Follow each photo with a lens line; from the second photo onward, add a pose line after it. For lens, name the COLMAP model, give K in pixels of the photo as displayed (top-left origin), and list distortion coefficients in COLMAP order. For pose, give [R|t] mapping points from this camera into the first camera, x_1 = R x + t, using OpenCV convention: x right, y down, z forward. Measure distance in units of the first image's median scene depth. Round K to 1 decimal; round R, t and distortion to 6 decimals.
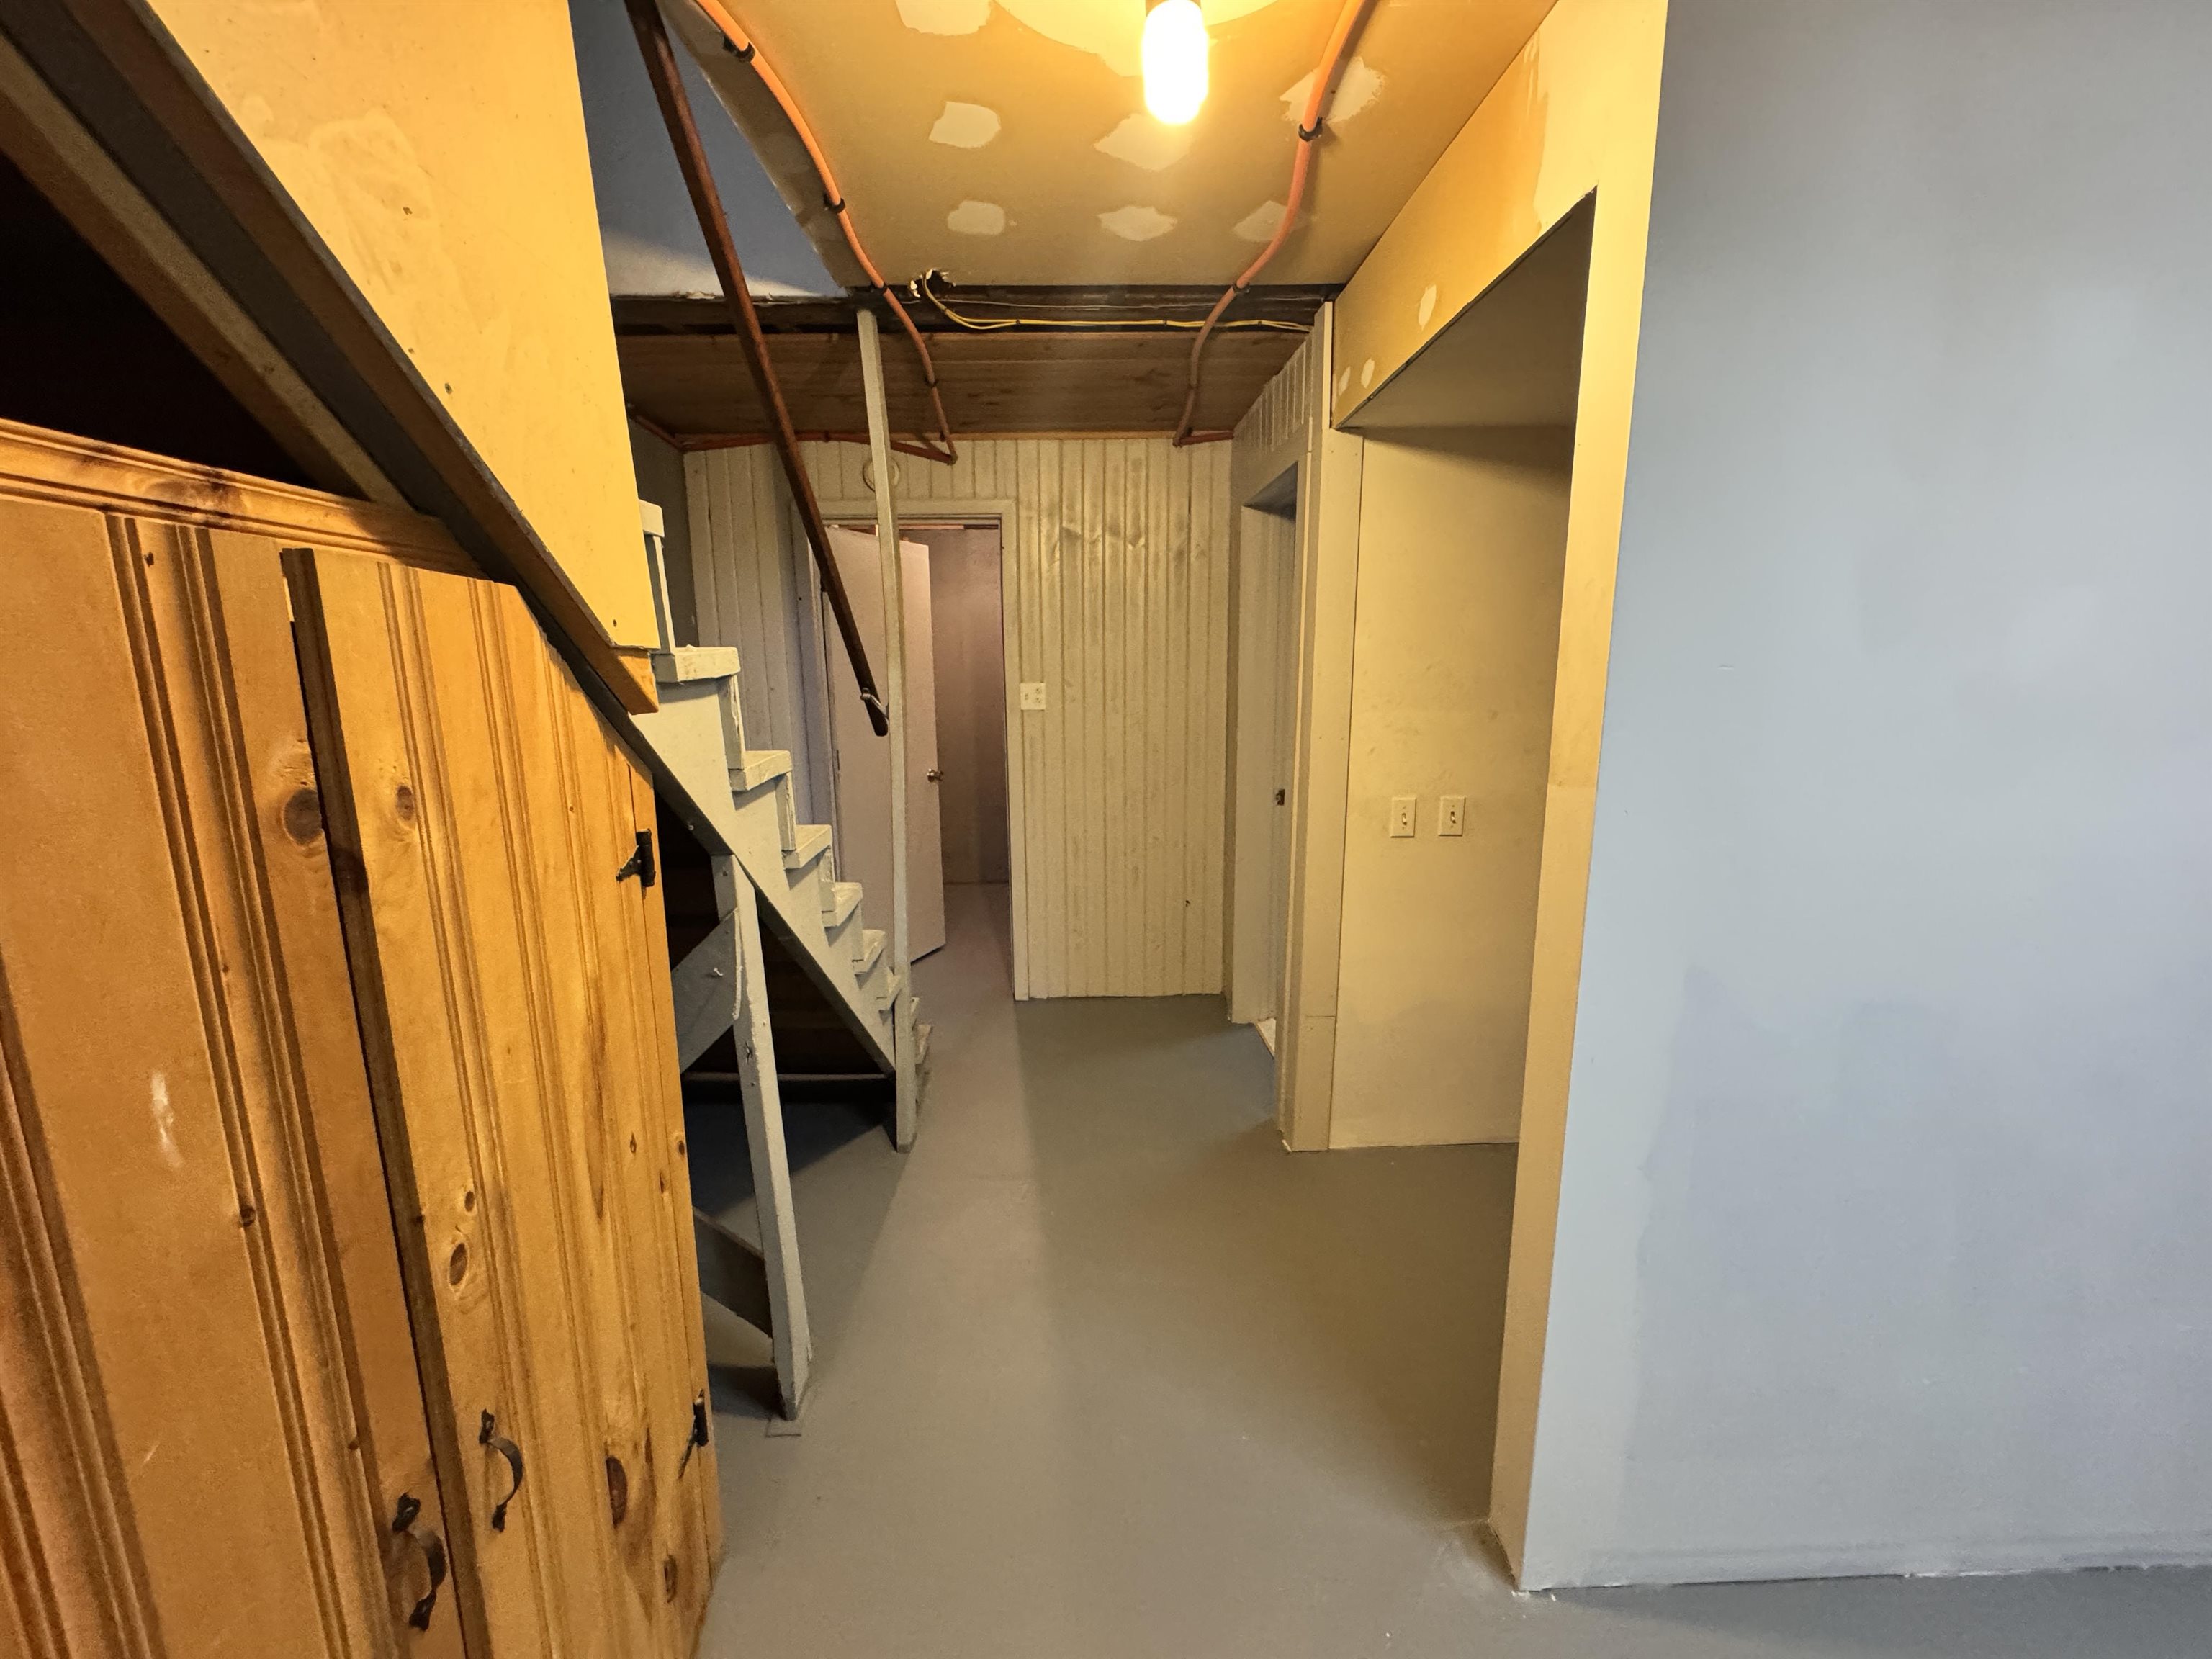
lens RADIAL K [[886.5, 0, 1101.6], [0, 886.5, 826.6], [0, 0, 1]] dist [-0.003020, 0.000913]
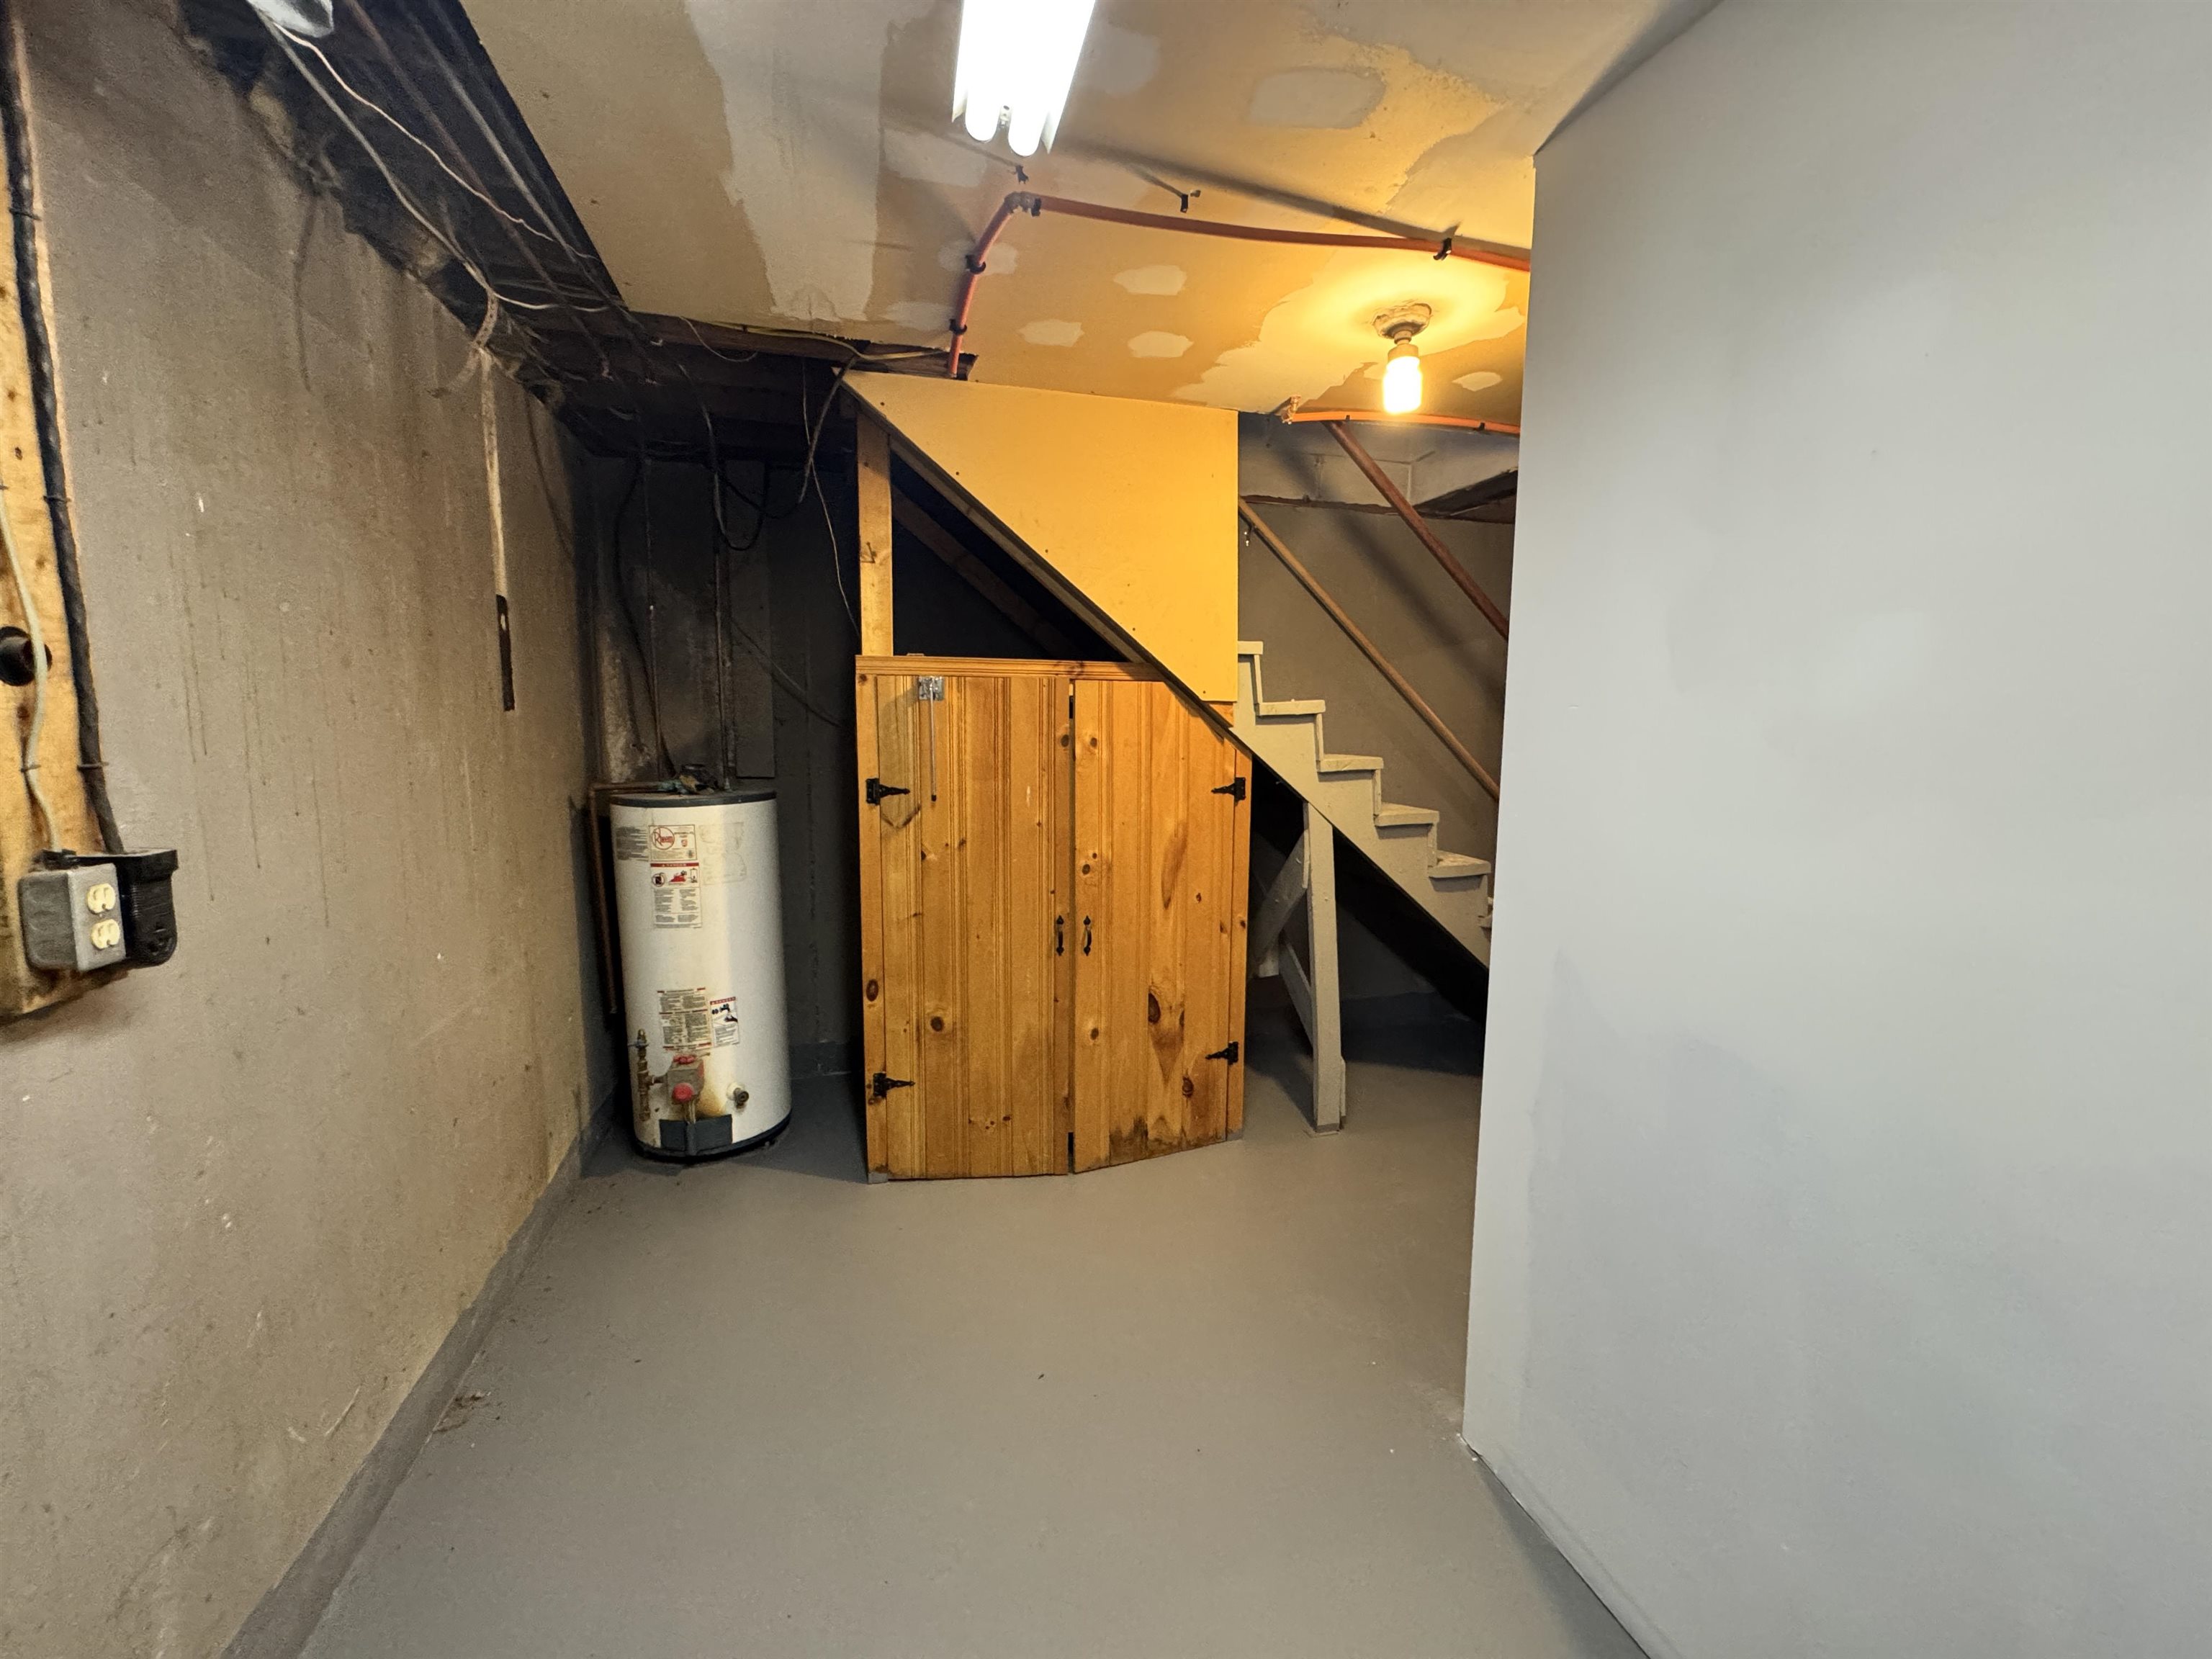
lens RADIAL K [[886.5, 0, 1098.2], [0, 886.5, 822.5], [0, 0, 1]] dist [-0.003020, 0.000913]
pose [[0.232460, 0.123633, -0.964716, 1.921341], [-0.180269, 0.980179, 0.082177, -0.004184], [0.955754, 0.154806, 0.250140, 0.072197]]
